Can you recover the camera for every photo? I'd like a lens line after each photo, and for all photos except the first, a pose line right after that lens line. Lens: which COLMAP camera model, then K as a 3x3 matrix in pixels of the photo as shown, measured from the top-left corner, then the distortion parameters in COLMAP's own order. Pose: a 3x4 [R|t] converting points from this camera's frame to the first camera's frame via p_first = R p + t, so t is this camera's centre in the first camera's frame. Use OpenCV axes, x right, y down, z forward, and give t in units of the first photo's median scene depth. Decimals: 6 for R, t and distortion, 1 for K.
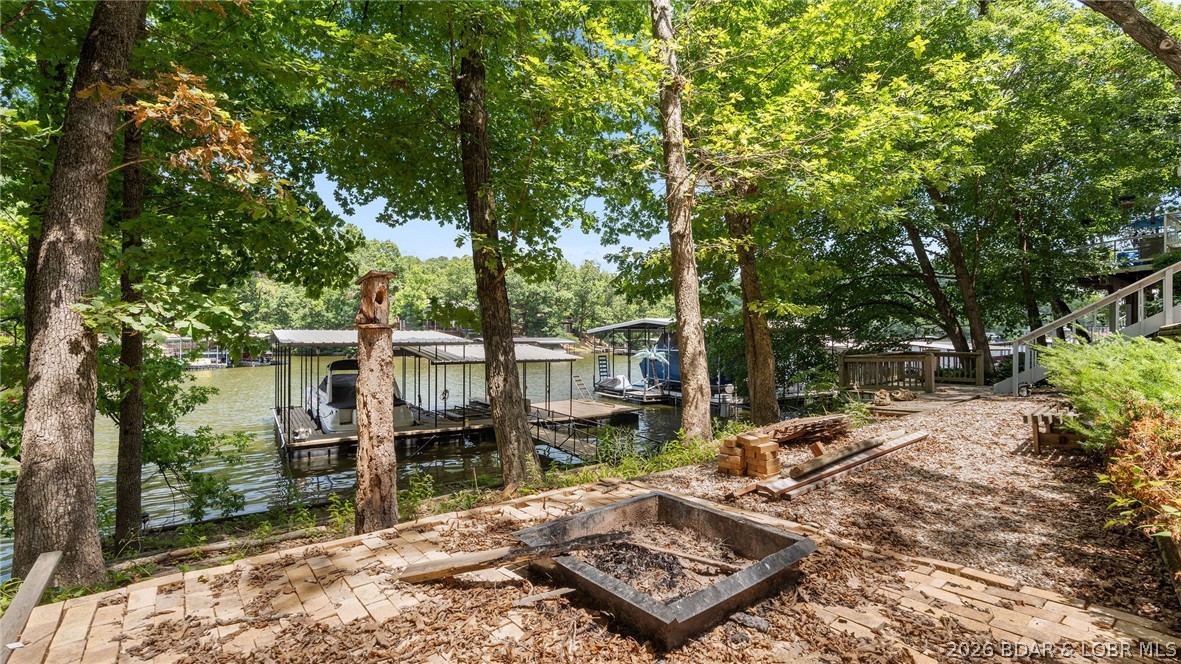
lens RADIAL K [[533.1, 0, 596.9], [0, 533.1, 332.1], [0, 0, 1]] dist [-0.009842, 0.003856]
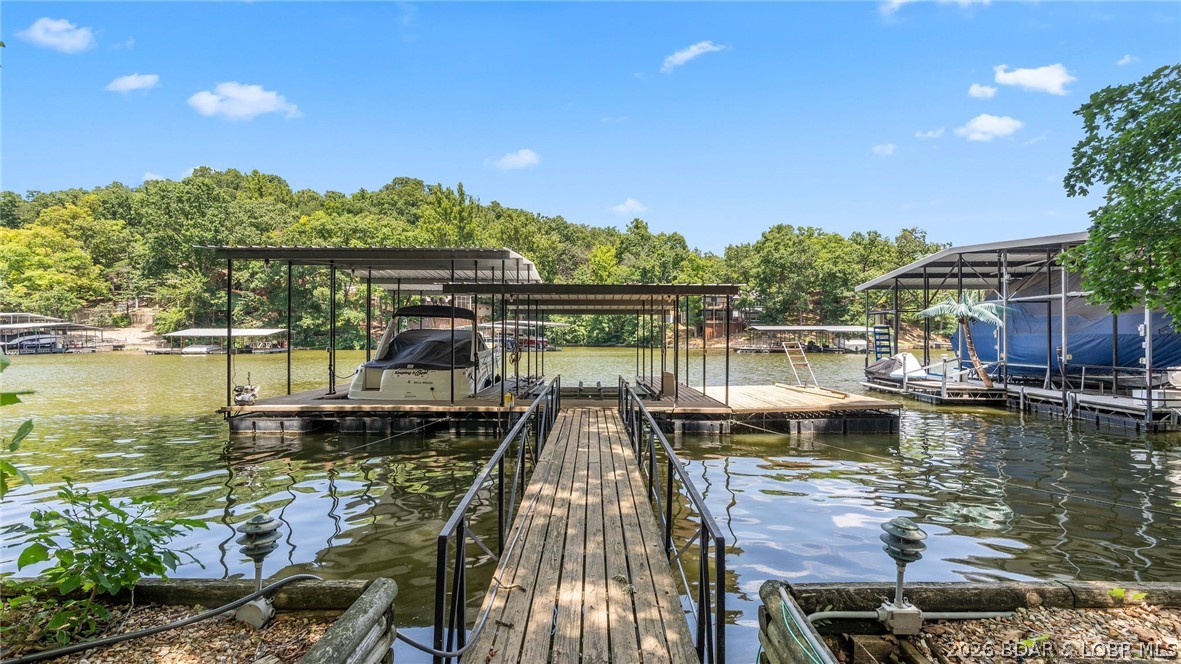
lens RADIAL K [[533.1, 0, 590.1], [0, 533.1, 331.8], [0, 0, 1]] dist [-0.009842, 0.003856]
pose [[0.835074, -0.004645, -0.550118, 0.084540], [0.002246, 0.999985, -0.005034, 0.065940], [0.550133, 0.002968, 0.835071, 0.375515]]
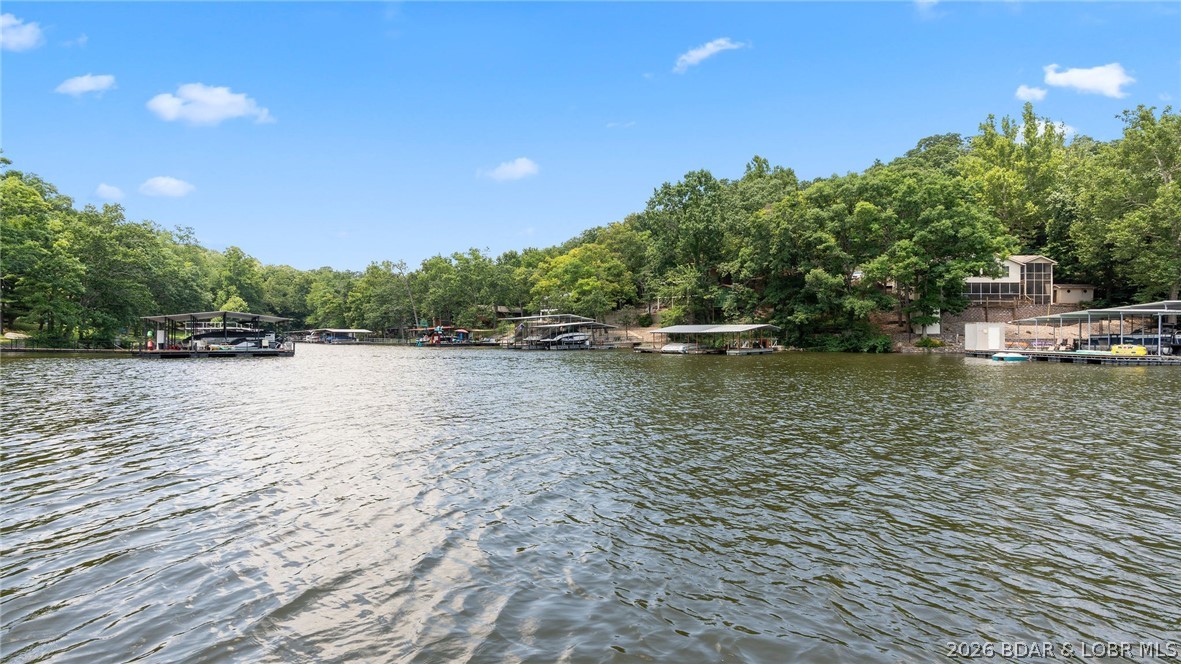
lens RADIAL K [[533.1, 0, 597.3], [0, 533.1, 335.5], [0, 0, 1]] dist [-0.009842, 0.003856]
pose [[0.088236, -0.001462, -0.996099, -0.483801], [0.003202, 0.999994, -0.001184, 0.076903], [0.996094, -0.003086, 0.088240, 0.799683]]
